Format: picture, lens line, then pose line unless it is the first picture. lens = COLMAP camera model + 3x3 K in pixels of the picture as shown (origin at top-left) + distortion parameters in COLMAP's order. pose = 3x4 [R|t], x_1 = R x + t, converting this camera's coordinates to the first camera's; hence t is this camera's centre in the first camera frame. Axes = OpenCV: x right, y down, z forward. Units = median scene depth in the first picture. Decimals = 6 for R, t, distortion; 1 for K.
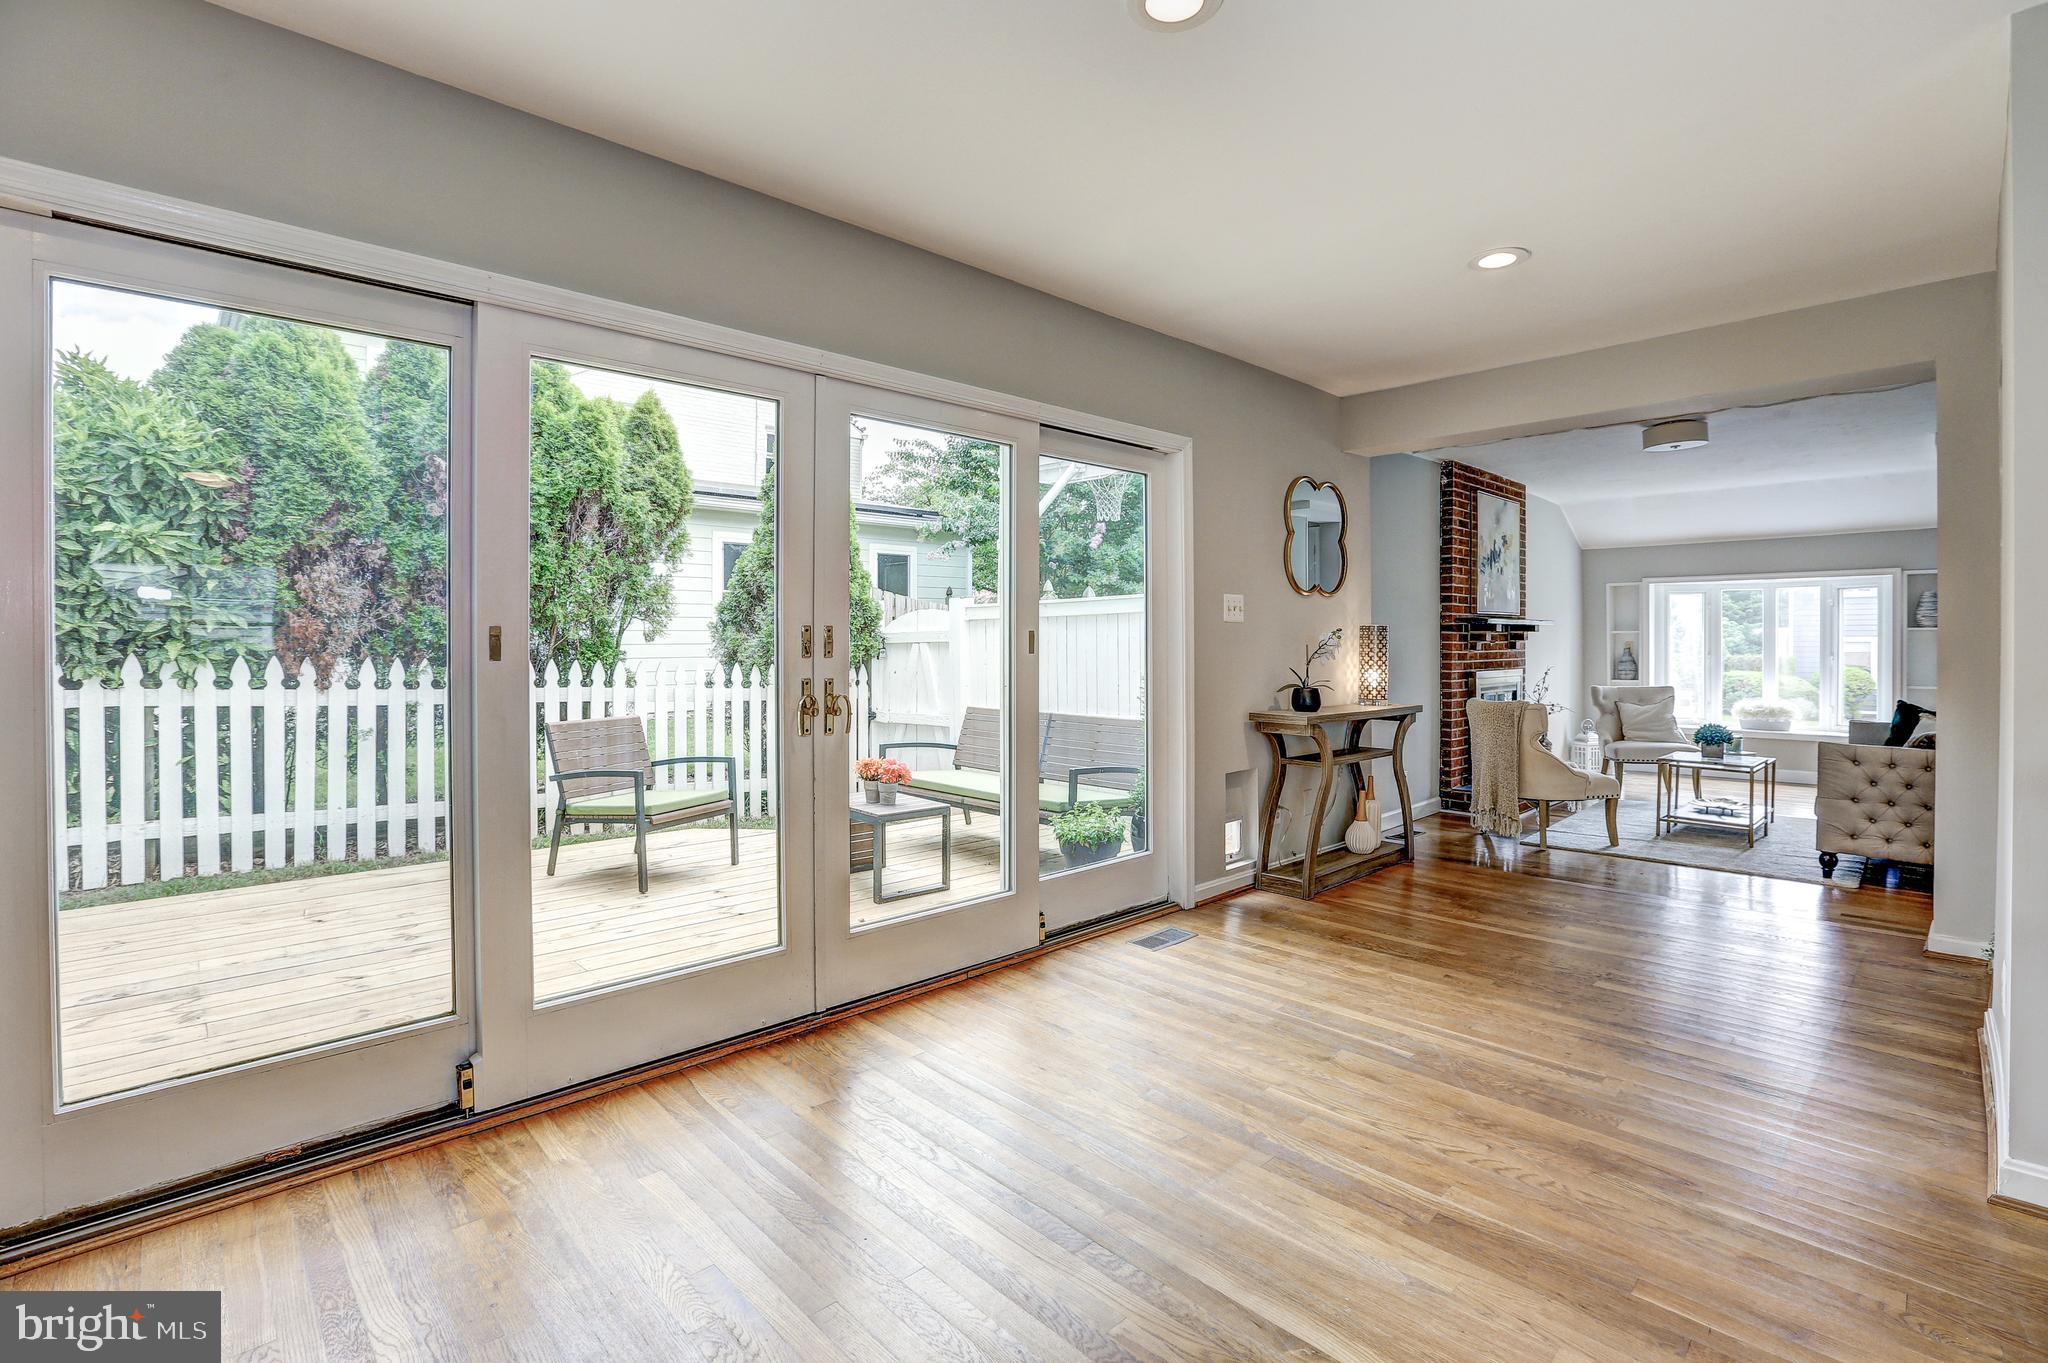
lens RADIAL K [[941.2, 0, 999.4], [0, 941.2, 649.9], [0, 0, 1]] dist [-0.044427, 0.004674]
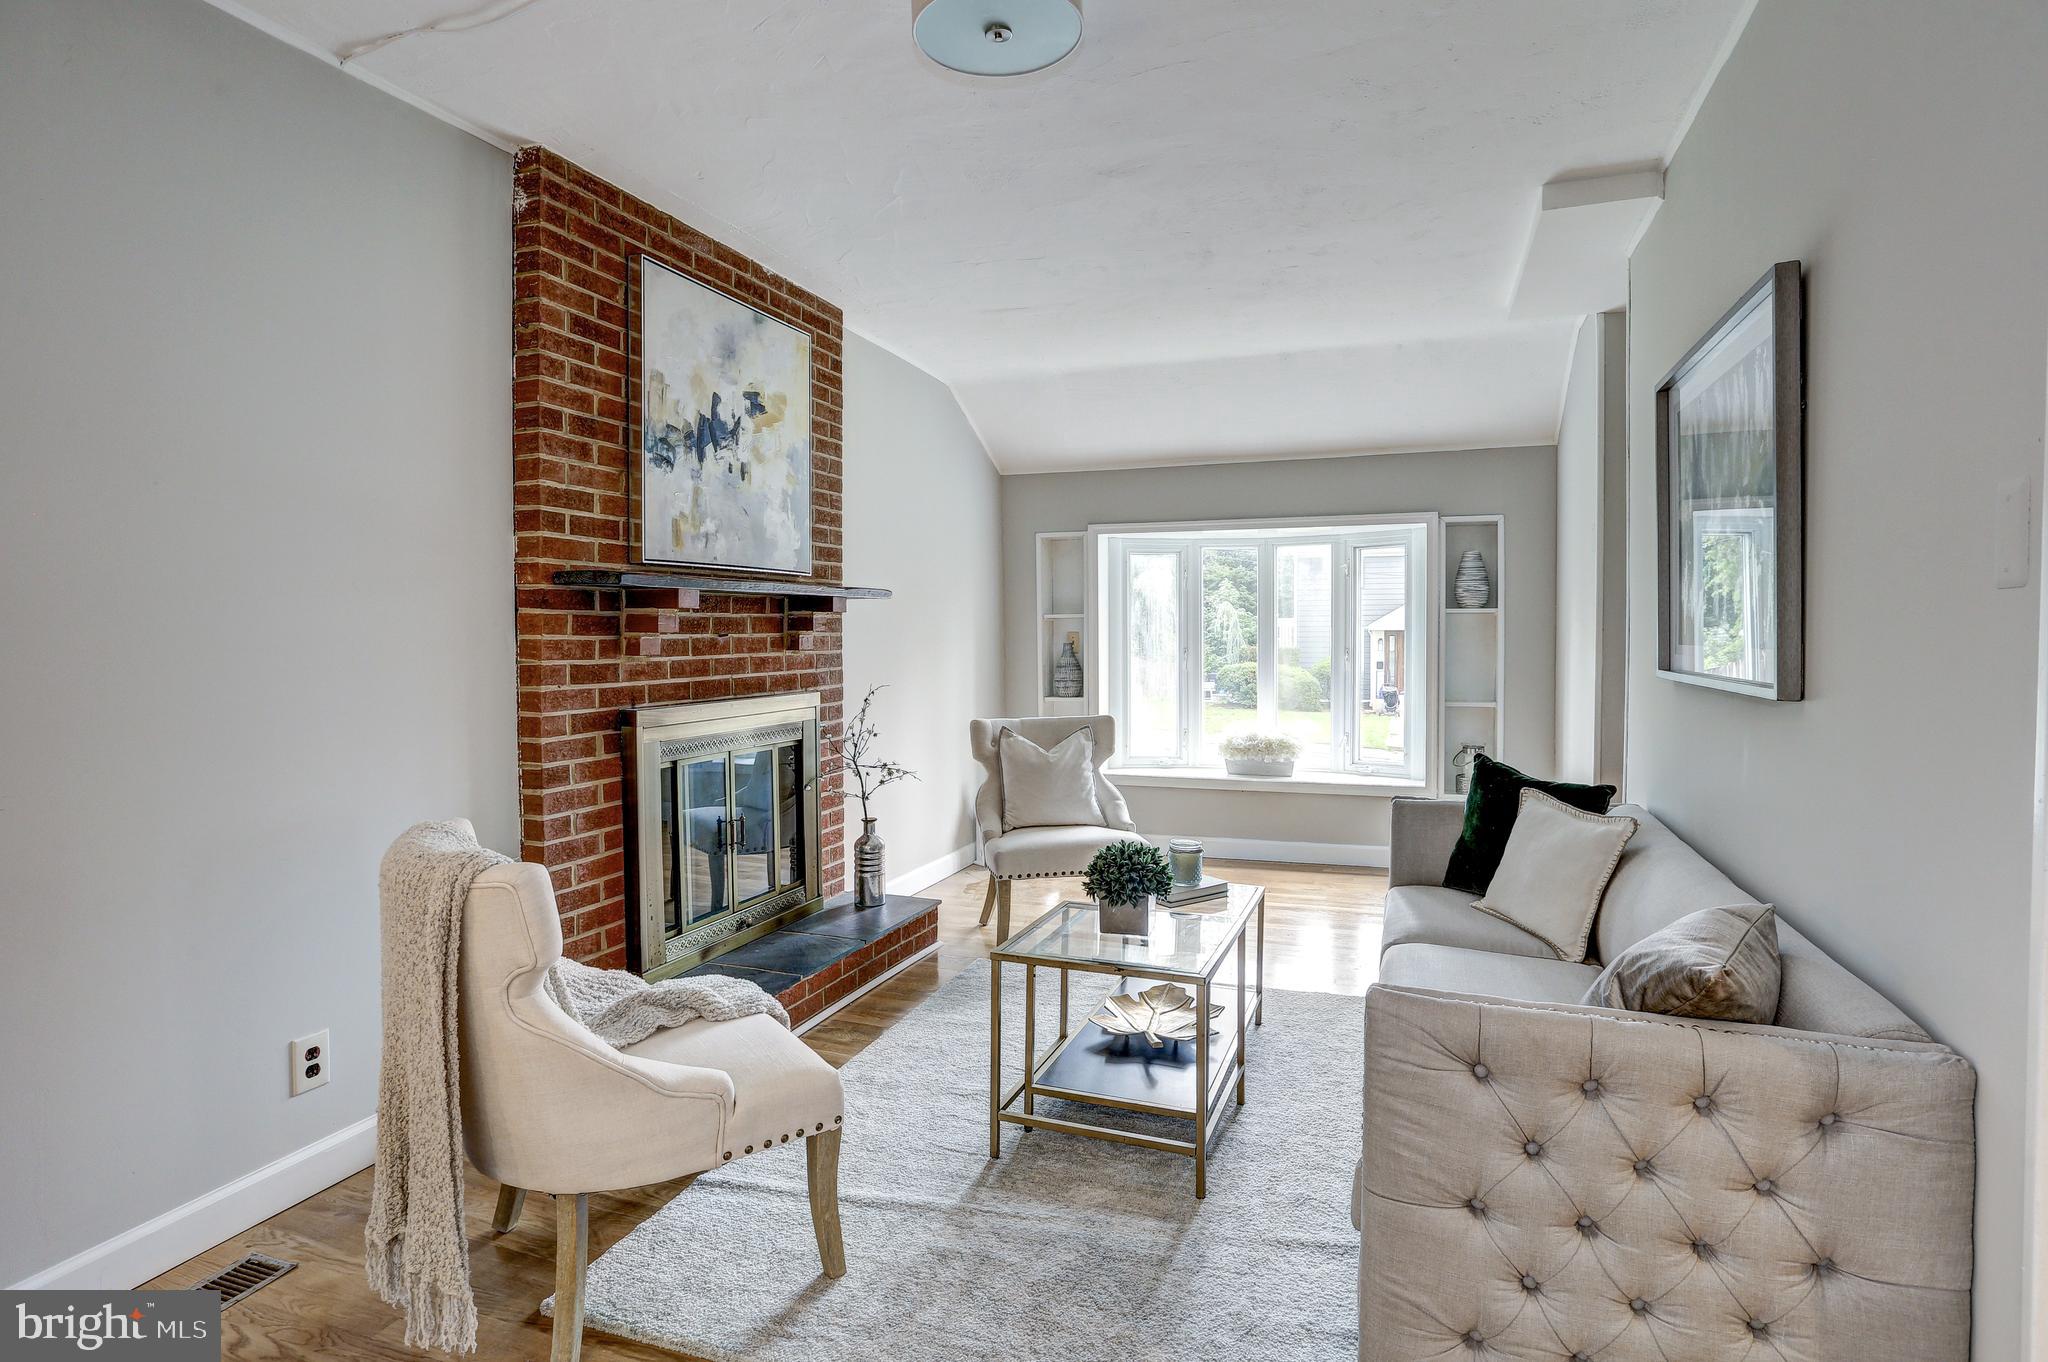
lens RADIAL K [[1051.5, 0, 1026.8], [0, 1051.5, 665.1], [0, 0, 1]] dist [-0.037545, 0.009839]
pose [[0.895393, -0.019347, 0.444855, 0.447262], [0.010228, 0.999686, 0.022891, -0.004231], [-0.445158, -0.015946, 0.895310, 0.510364]]
